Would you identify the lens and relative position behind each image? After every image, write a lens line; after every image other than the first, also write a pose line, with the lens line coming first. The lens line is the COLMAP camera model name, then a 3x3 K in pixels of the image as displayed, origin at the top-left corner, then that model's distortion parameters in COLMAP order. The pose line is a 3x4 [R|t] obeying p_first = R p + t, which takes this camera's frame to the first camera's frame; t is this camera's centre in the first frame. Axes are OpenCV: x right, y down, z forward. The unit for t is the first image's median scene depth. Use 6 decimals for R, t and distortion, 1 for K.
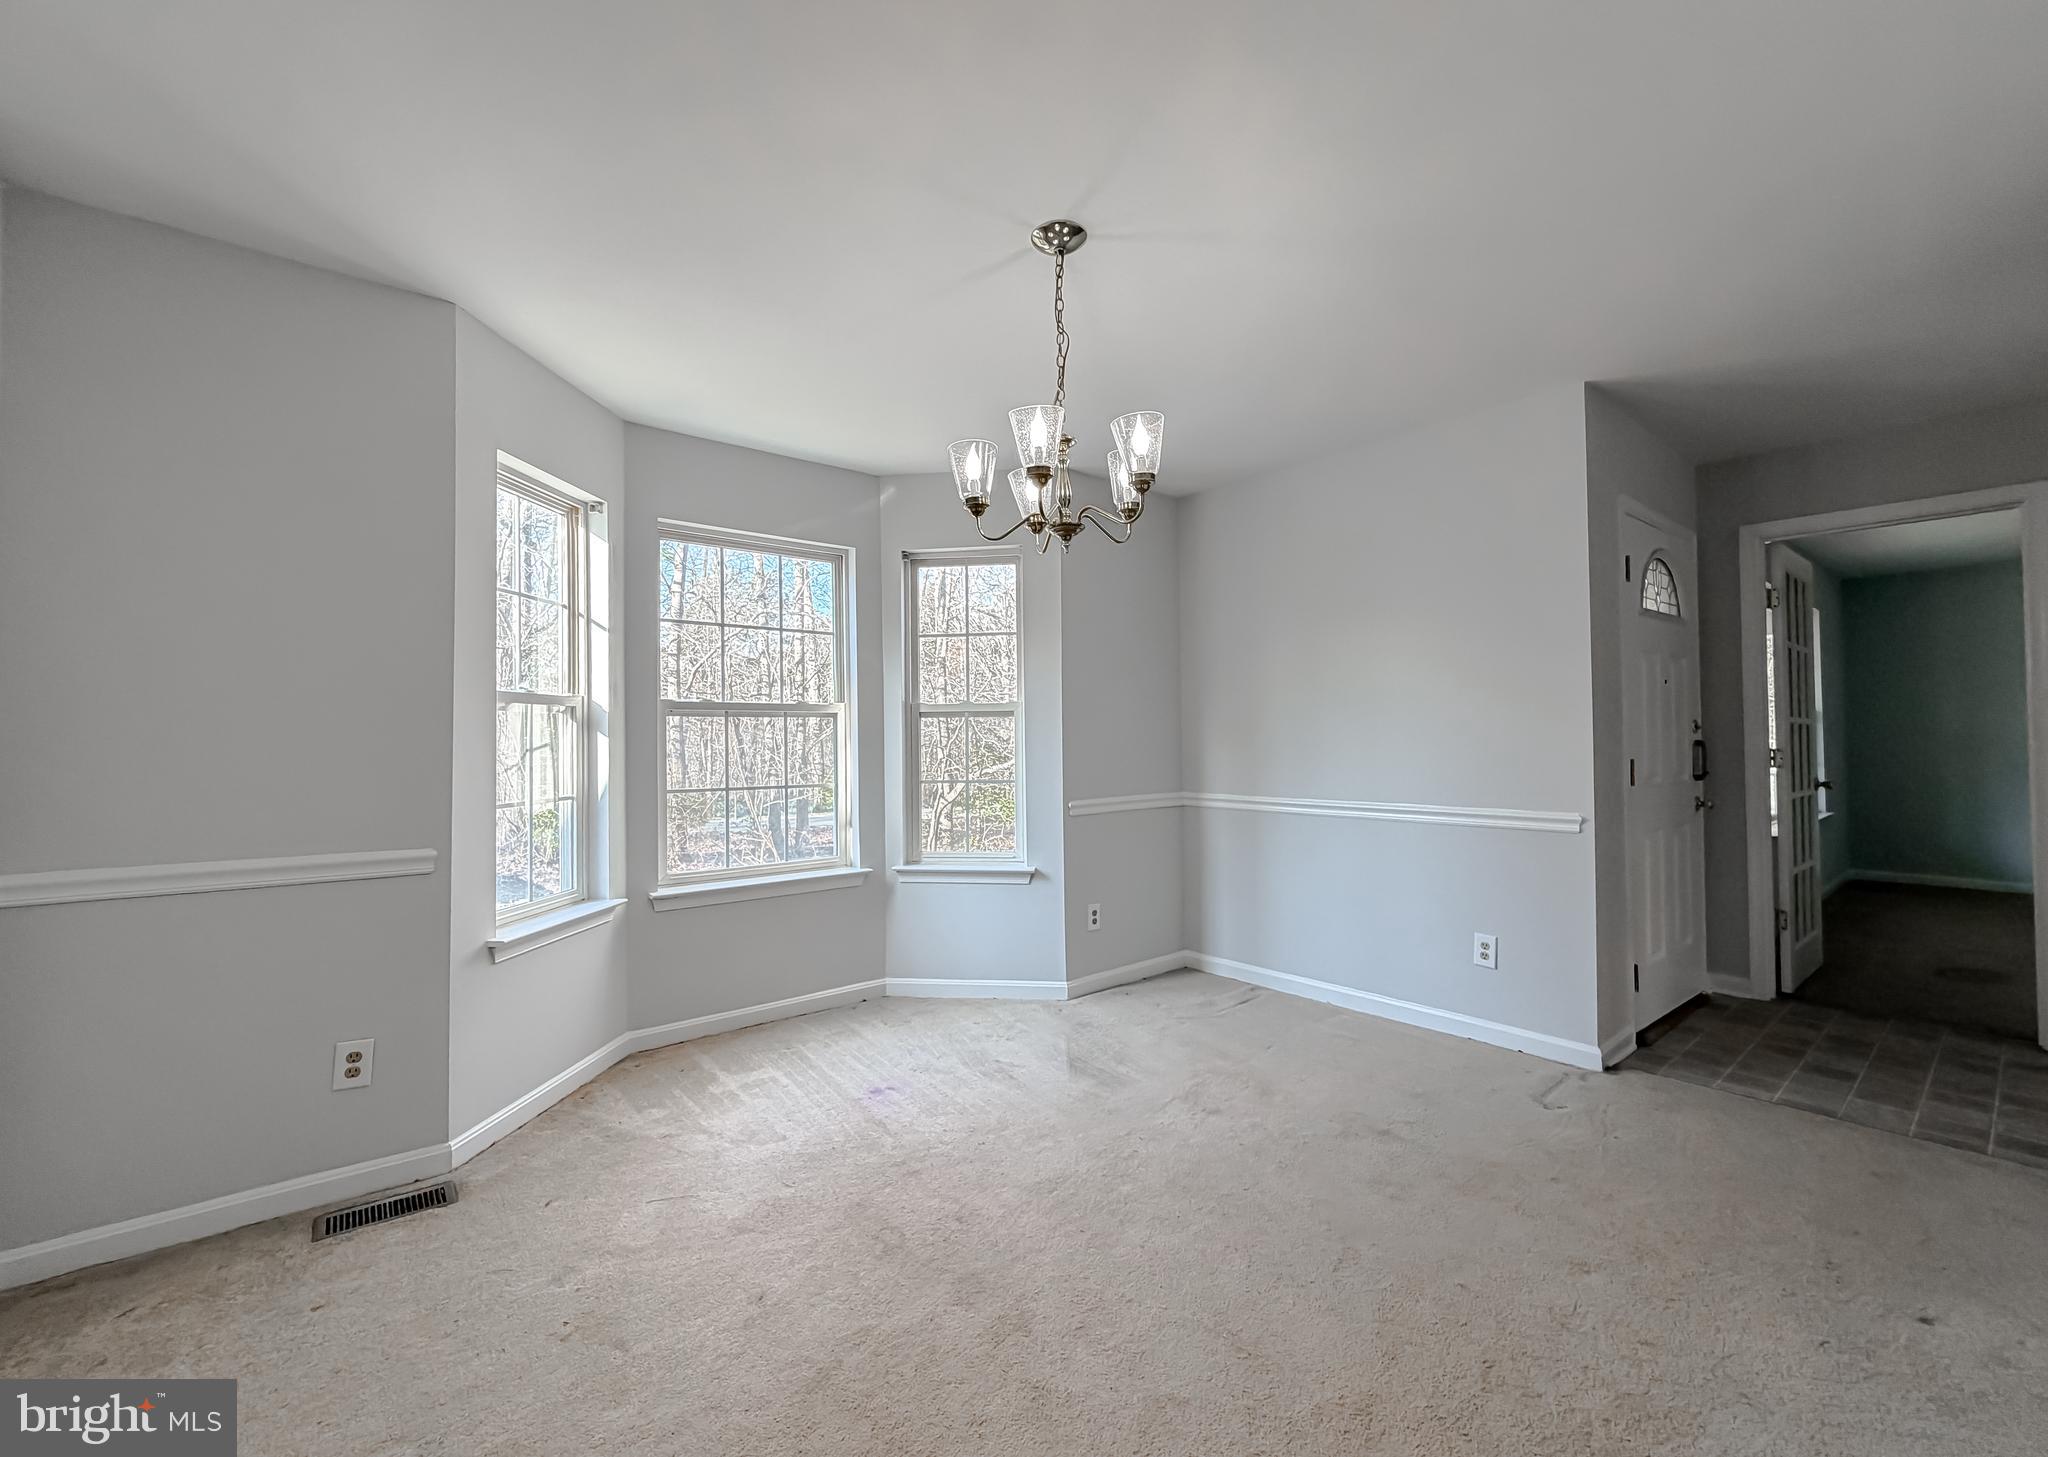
lens RADIAL K [[859.4, 0, 1027.2], [0, 859.4, 739.4], [0, 0, 1]] dist [0.000234, -0.000018]
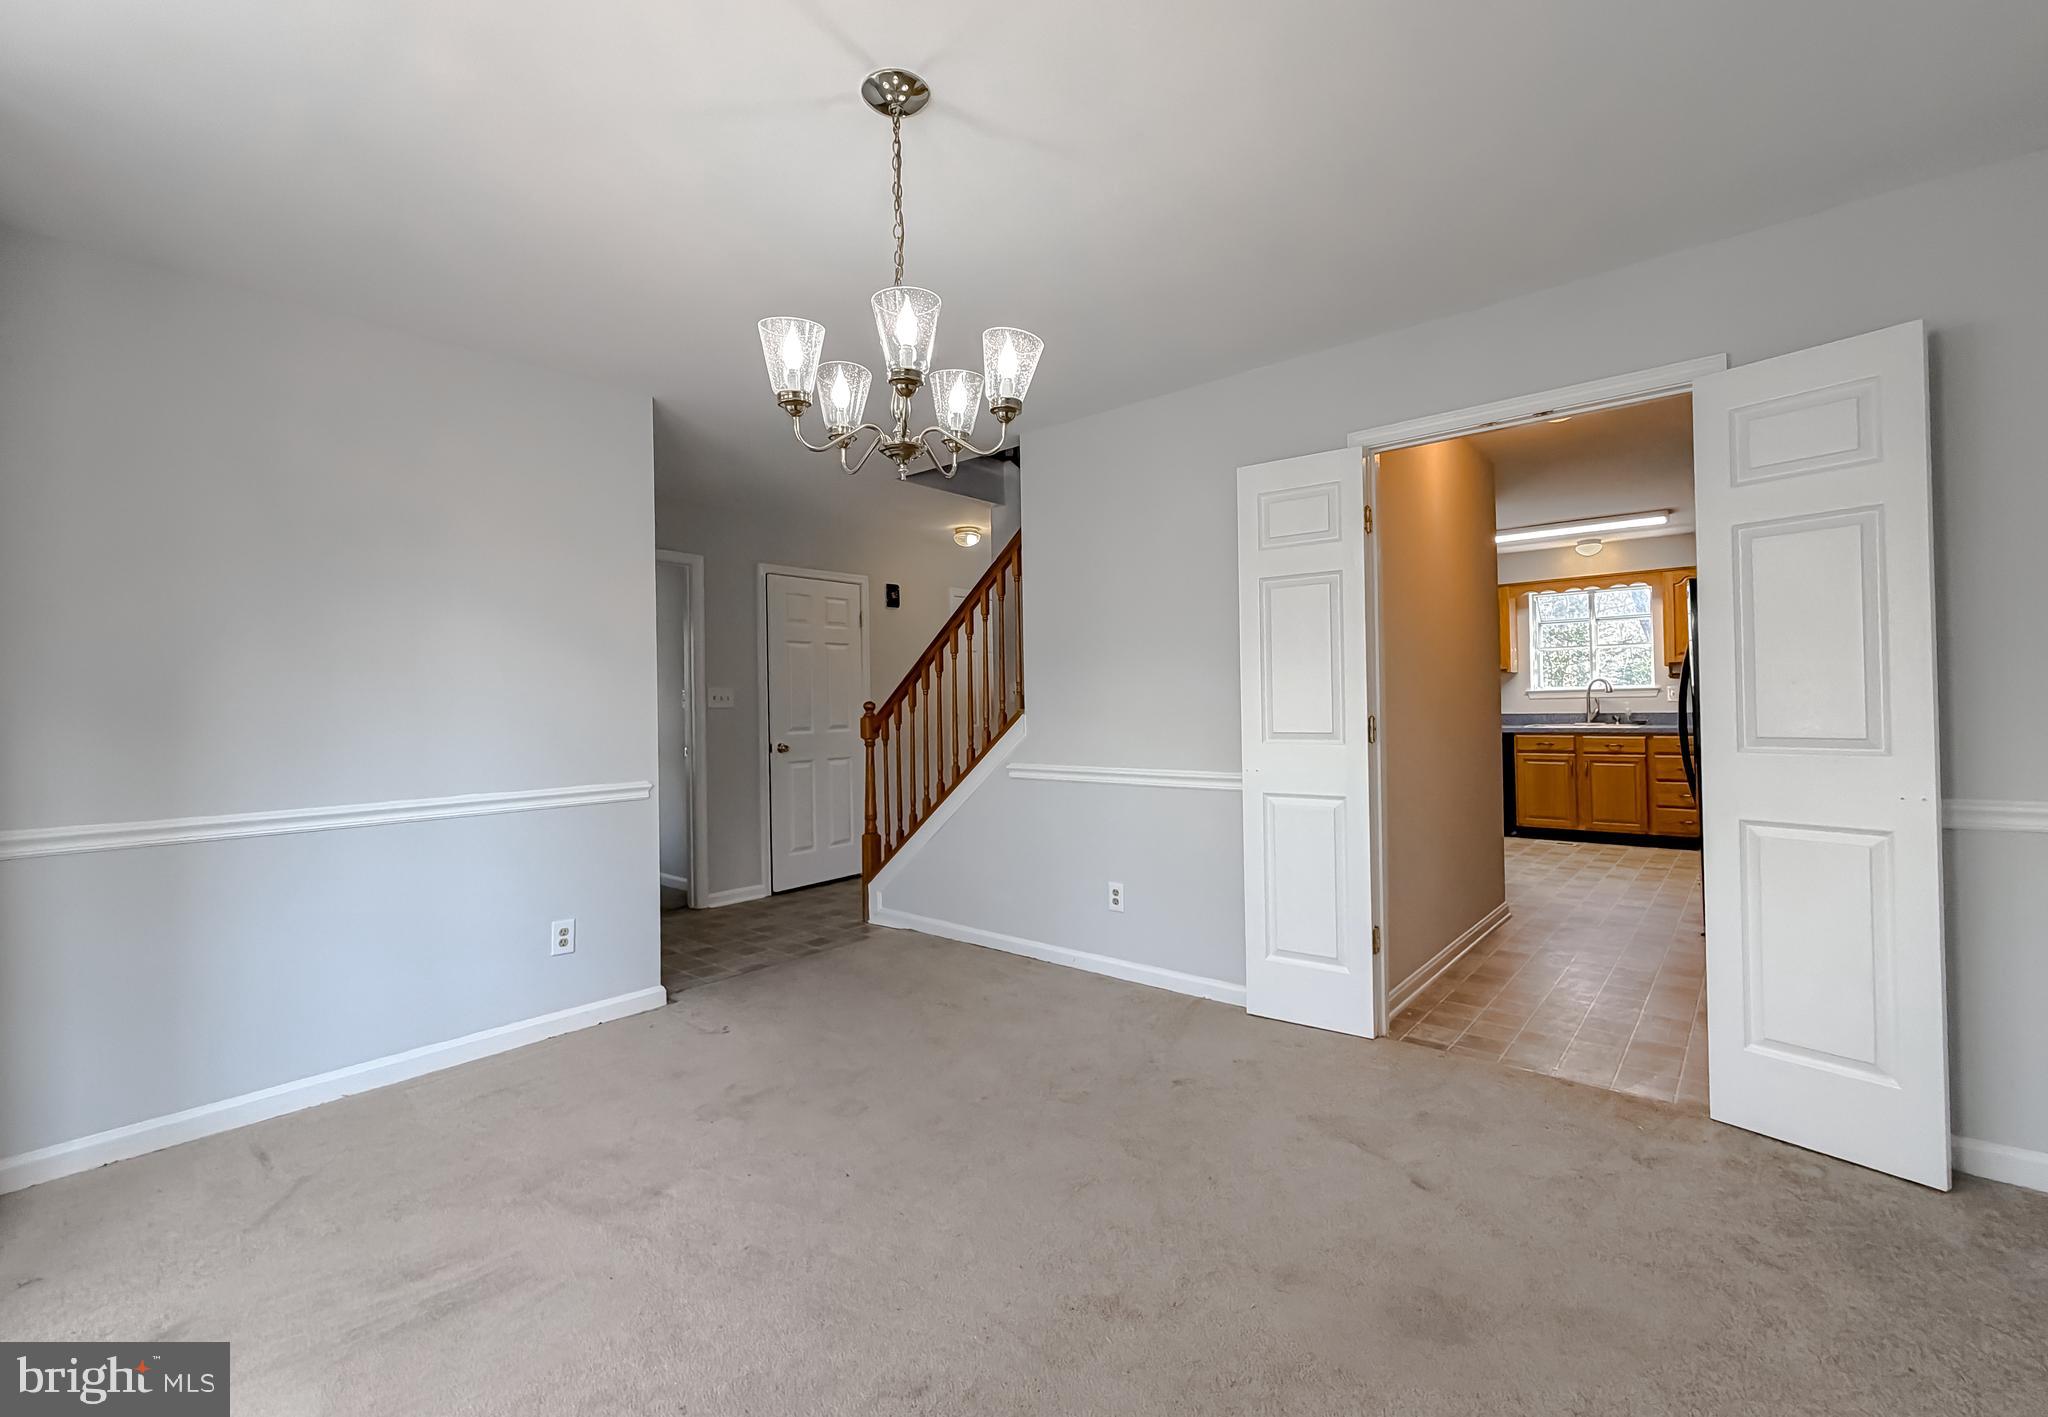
lens RADIAL K [[862.4, 0, 1025.1], [0, 862.4, 693.8], [0, 0, 1]] dist [0.000865, 0.000032]
pose [[-0.182882, 0.028780, 0.982713, -0.423202], [0.015654, 0.999530, -0.026359, 0.007113], [-0.983010, 0.010563, -0.183247, 0.552204]]
